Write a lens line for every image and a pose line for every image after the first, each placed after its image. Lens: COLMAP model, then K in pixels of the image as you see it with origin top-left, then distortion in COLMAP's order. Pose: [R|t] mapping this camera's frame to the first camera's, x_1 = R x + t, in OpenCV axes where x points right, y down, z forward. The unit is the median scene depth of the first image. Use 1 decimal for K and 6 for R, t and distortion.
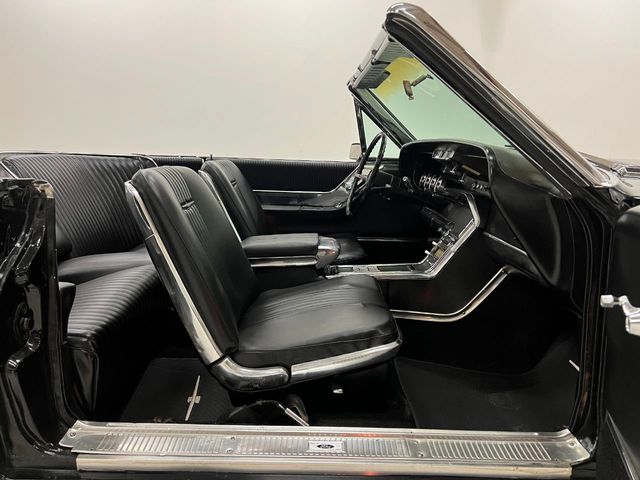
lens RADIAL K [[481.7, 0, 320.0], [0, 481.7, 240.0], [0, 0, 1]] dist [0.077177, -0.093475]
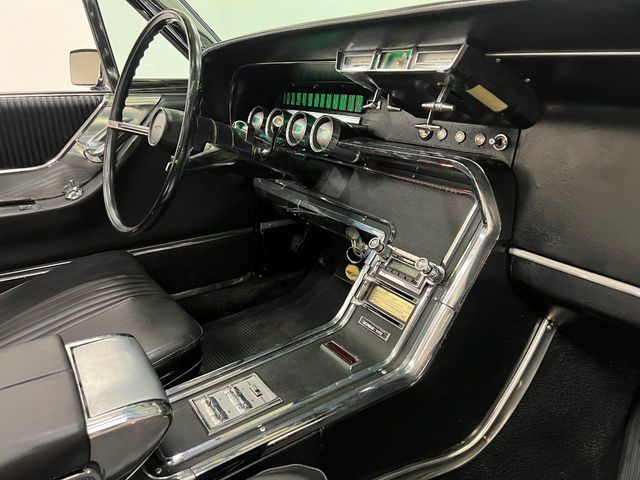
lens RADIAL K [[481.7, 0, 320.0], [0, 481.7, 240.0], [0, 0, 1]] dist [0.077177, -0.093475]
pose [[0.840615, -0.202588, 0.502319, -0.009042], [0.130439, 0.975840, 0.175277, -0.116875], [-0.525692, -0.081818, 0.846731, 0.724377]]
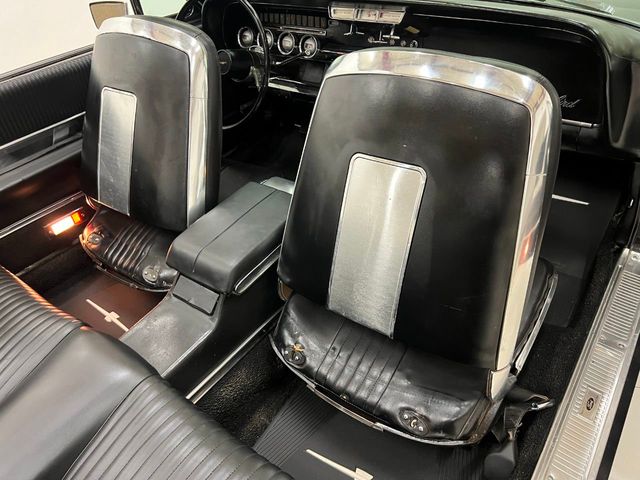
lens RADIAL K [[481.7, 0, 320.0], [0, 481.7, 240.0], [0, 0, 1]] dist [0.077177, -0.093475]
pose [[0.601319, -0.541472, 0.587557, -0.442553], [0.253672, 0.826688, 0.502232, -0.294556], [-0.757671, -0.152955, 0.634460, 0.533114]]
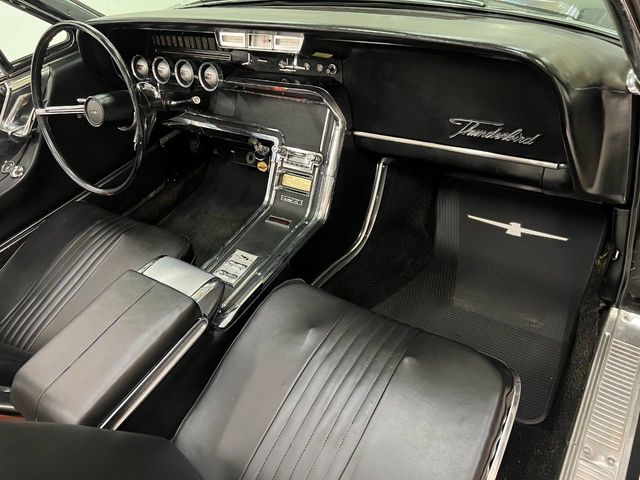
lens RADIAL K [[481.7, 0, 320.0], [0, 481.7, 240.0], [0, 0, 1]] dist [0.077177, -0.093475]
pose [[0.555216, -0.612477, 0.562678, -0.190781], [0.323218, 0.782252, 0.532552, -0.286812], [-0.766332, -0.113814, 0.632283, 0.560411]]
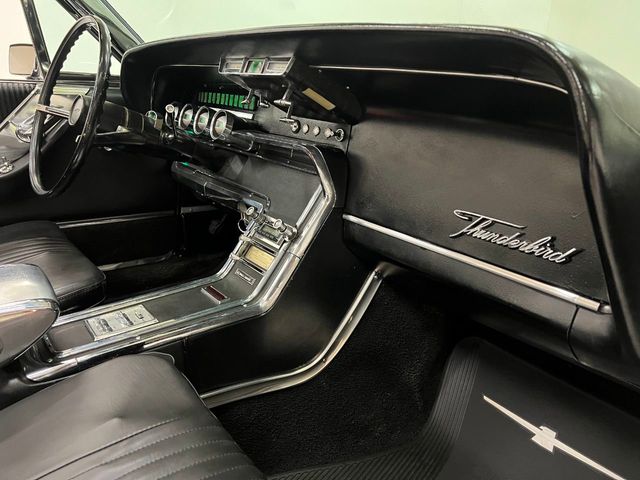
lens RADIAL K [[481.7, 0, 320.0], [0, 481.7, 240.0], [0, 0, 1]] dist [0.077177, -0.093475]
pose [[0.800401, -0.161076, 0.577419, -0.008682], [0.082374, 0.983640, 0.160211, -0.077125], [-0.593778, -0.080668, 0.800575, 0.563733]]
